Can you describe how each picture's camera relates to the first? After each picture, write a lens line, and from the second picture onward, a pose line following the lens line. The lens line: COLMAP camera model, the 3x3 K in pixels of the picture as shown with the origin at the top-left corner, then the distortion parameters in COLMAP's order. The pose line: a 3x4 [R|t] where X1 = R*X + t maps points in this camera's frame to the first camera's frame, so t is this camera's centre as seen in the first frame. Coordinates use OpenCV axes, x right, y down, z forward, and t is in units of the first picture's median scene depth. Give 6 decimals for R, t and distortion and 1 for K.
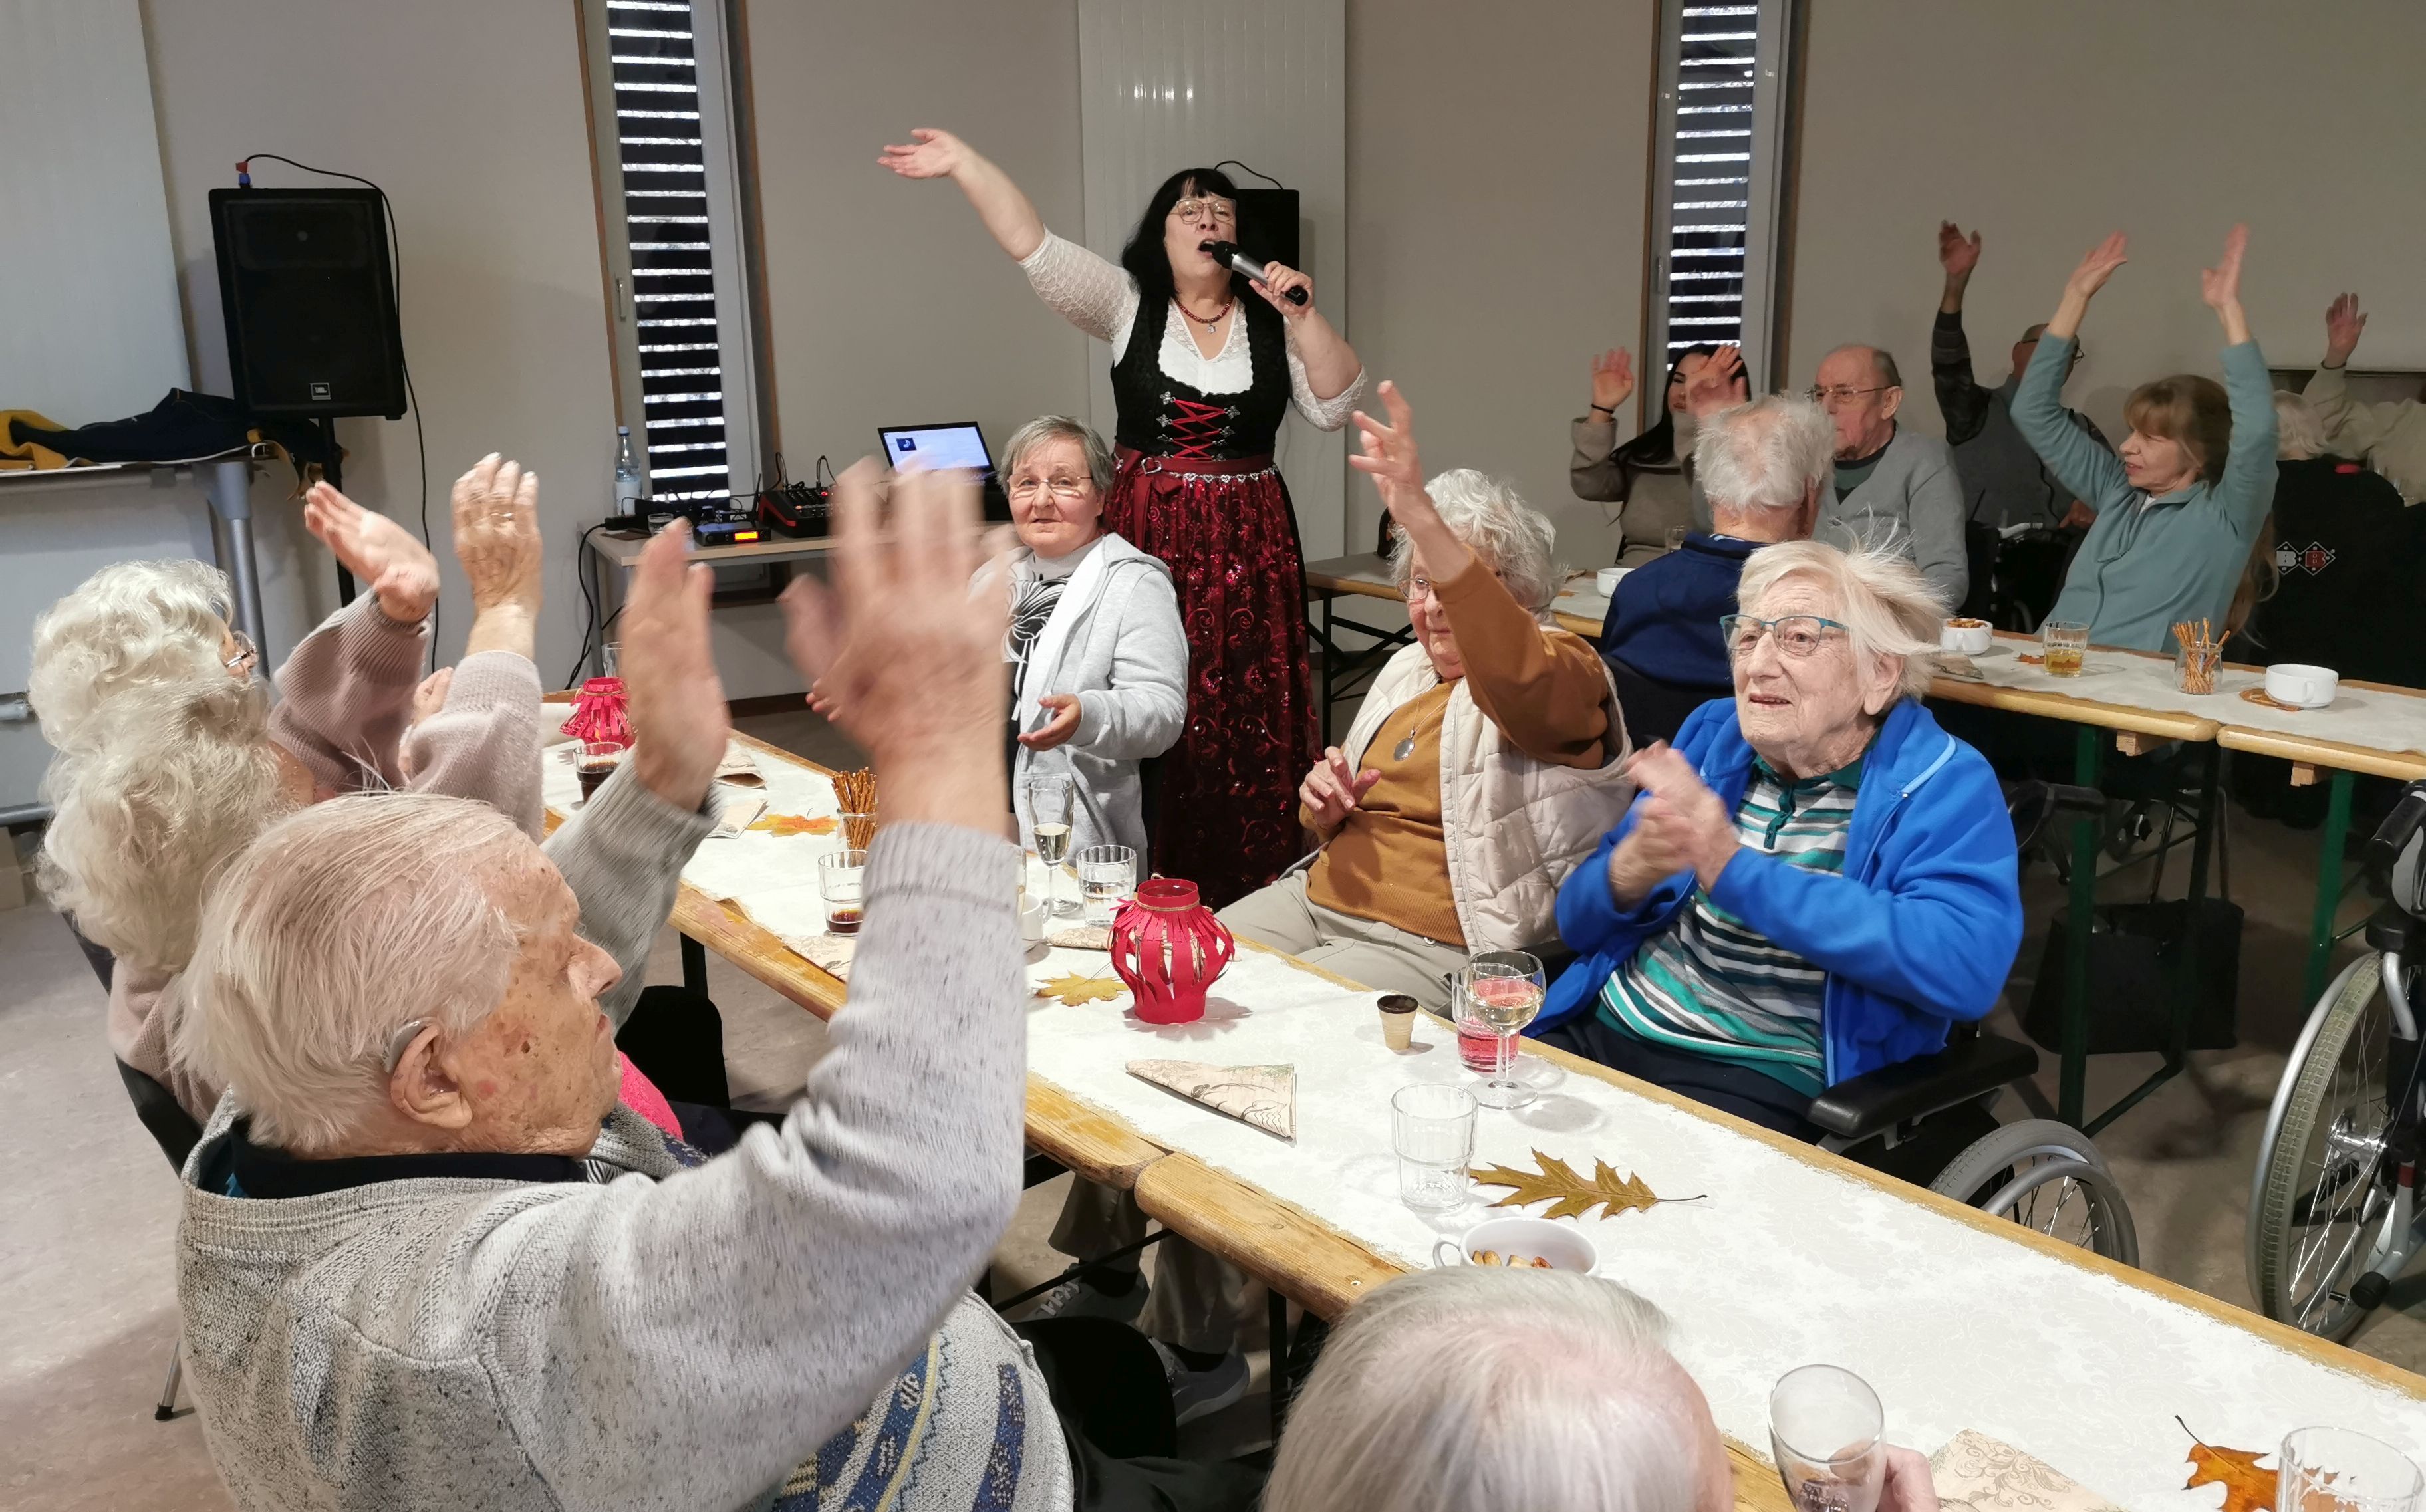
lens RADIAL K [[1911.5, 0, 1216.7], [0, 1911.5, 912.2], [0, 0, 1]] dist [-0.008156, -0.013629]
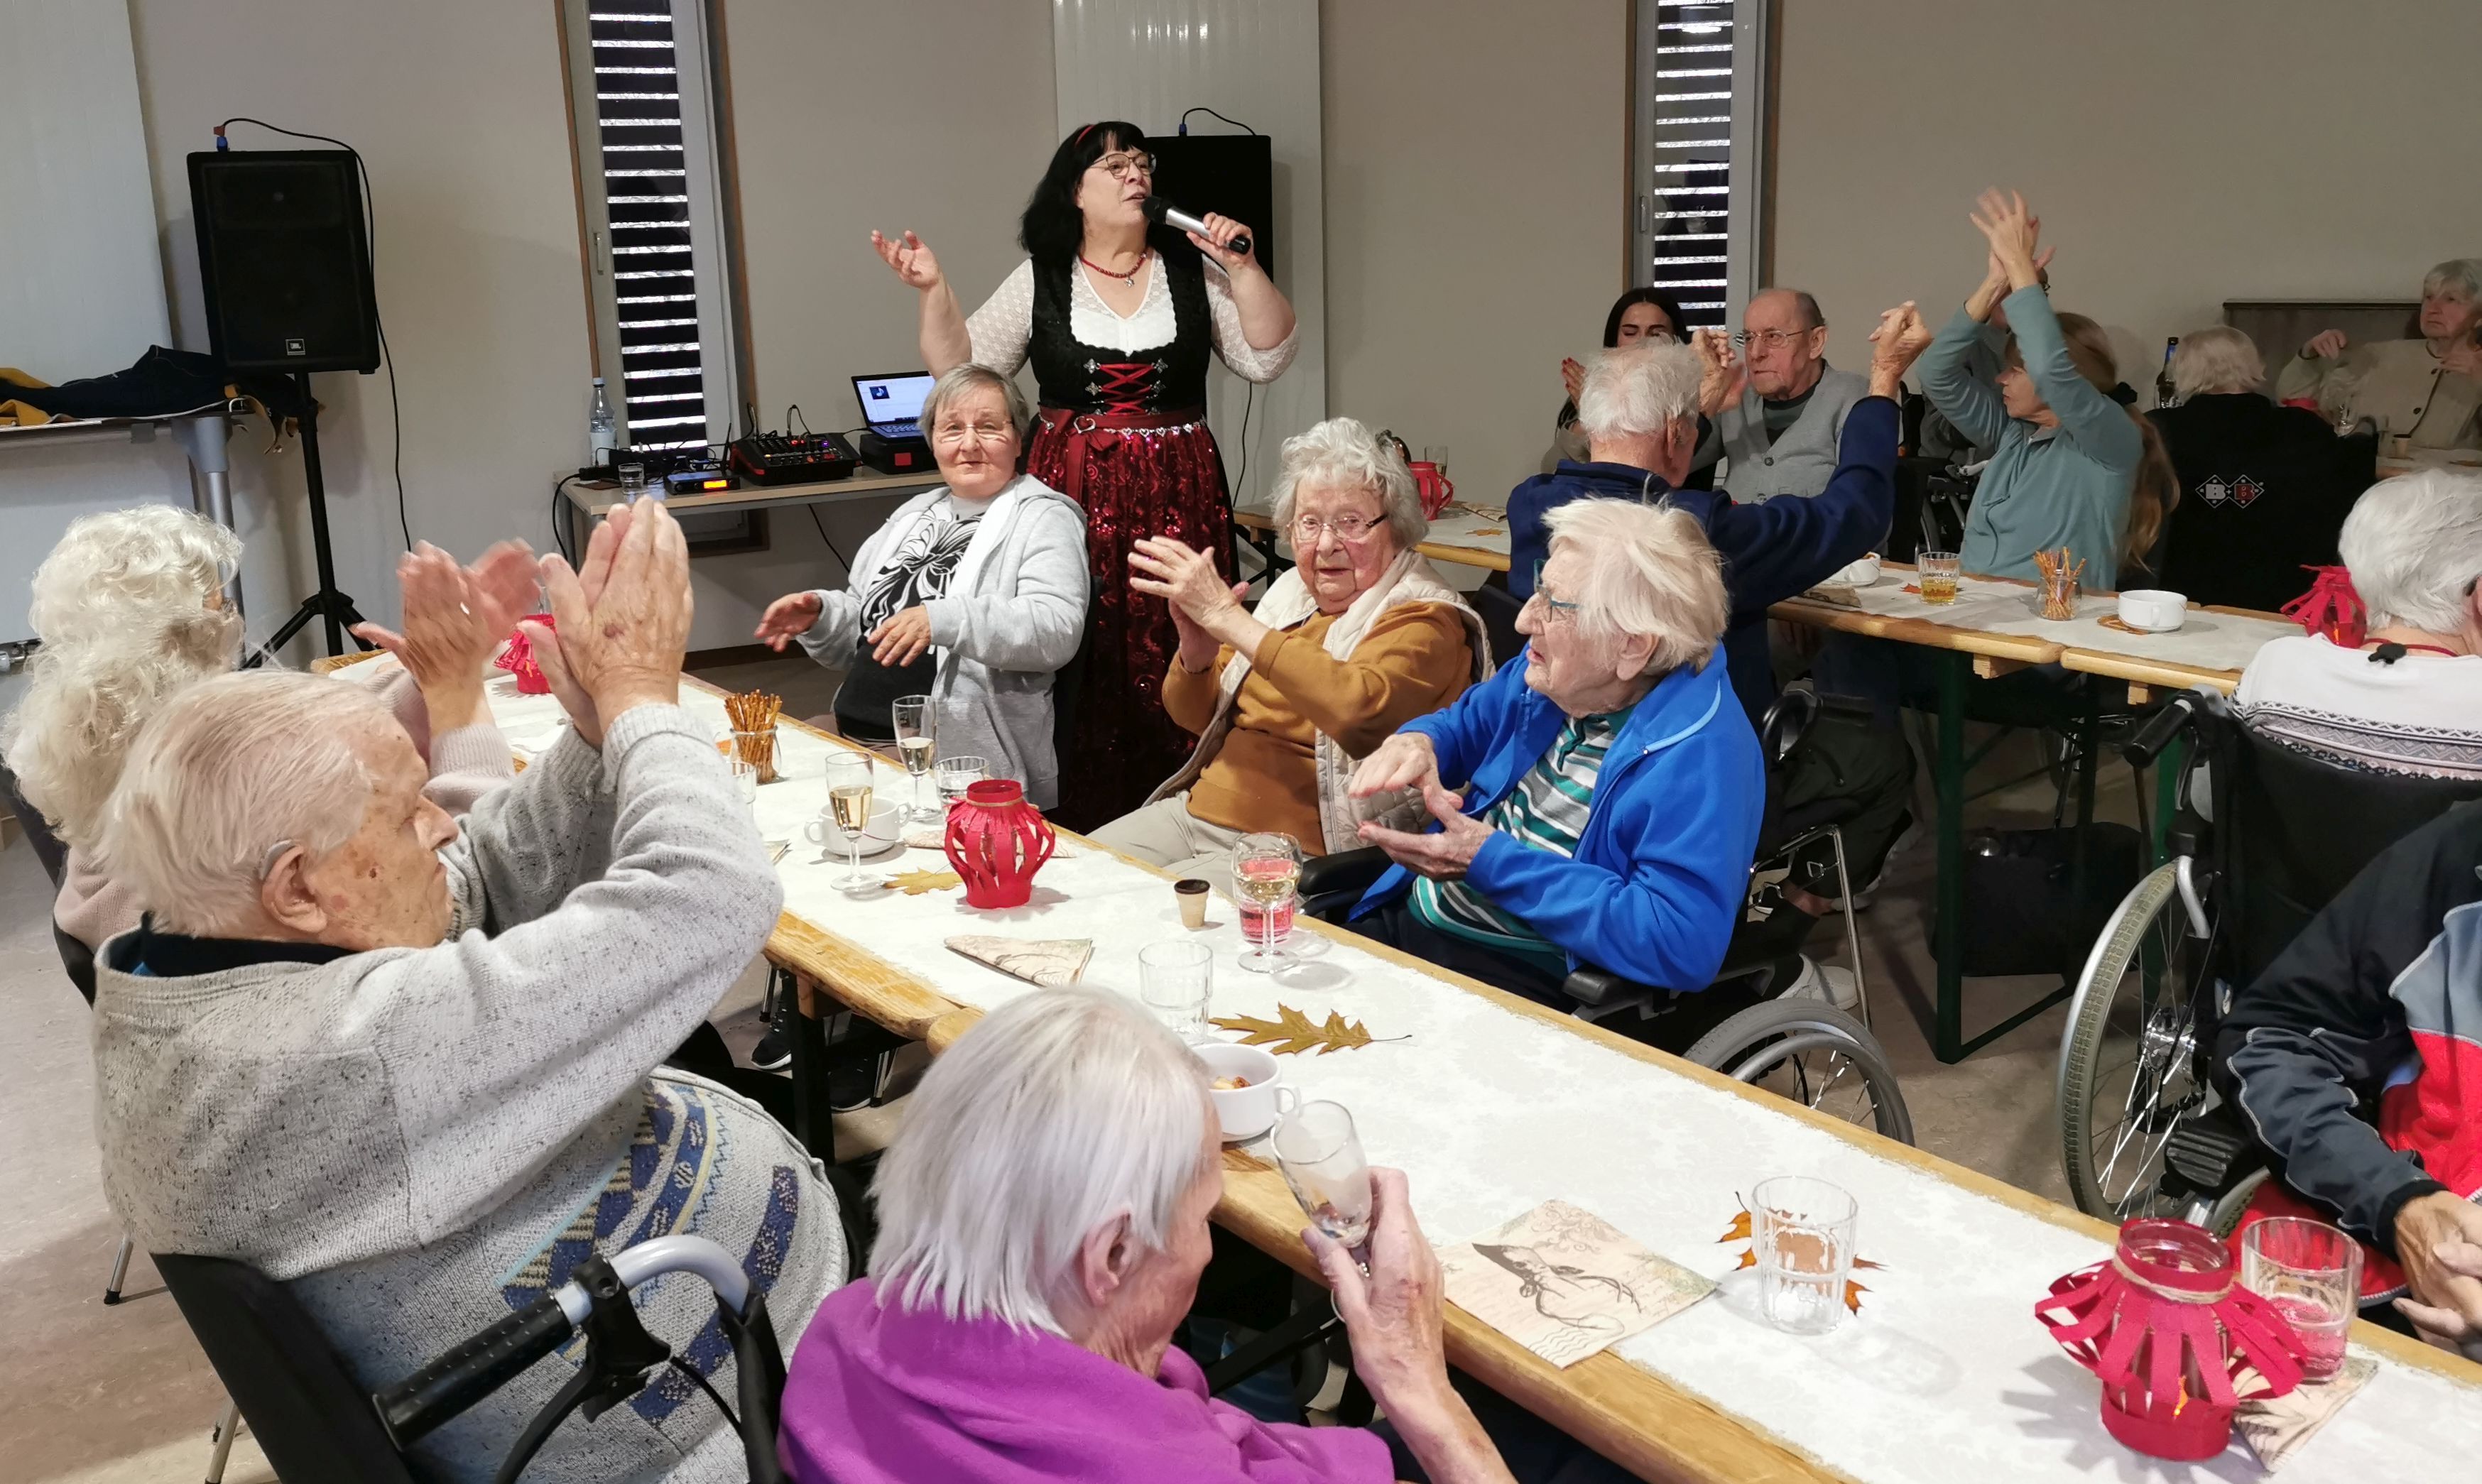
lens RADIAL K [[2198.6, 0, 1241.0], [0, 2198.6, 742.0], [0, 0, 1]] dist [-0.026678, 0.003079]
pose [[0.999109, -0.003081, -0.042084, 0.127376], [-0.000304, 0.996778, -0.080210, 0.047841], [0.042195, 0.080151, 0.995889, -0.197353]]
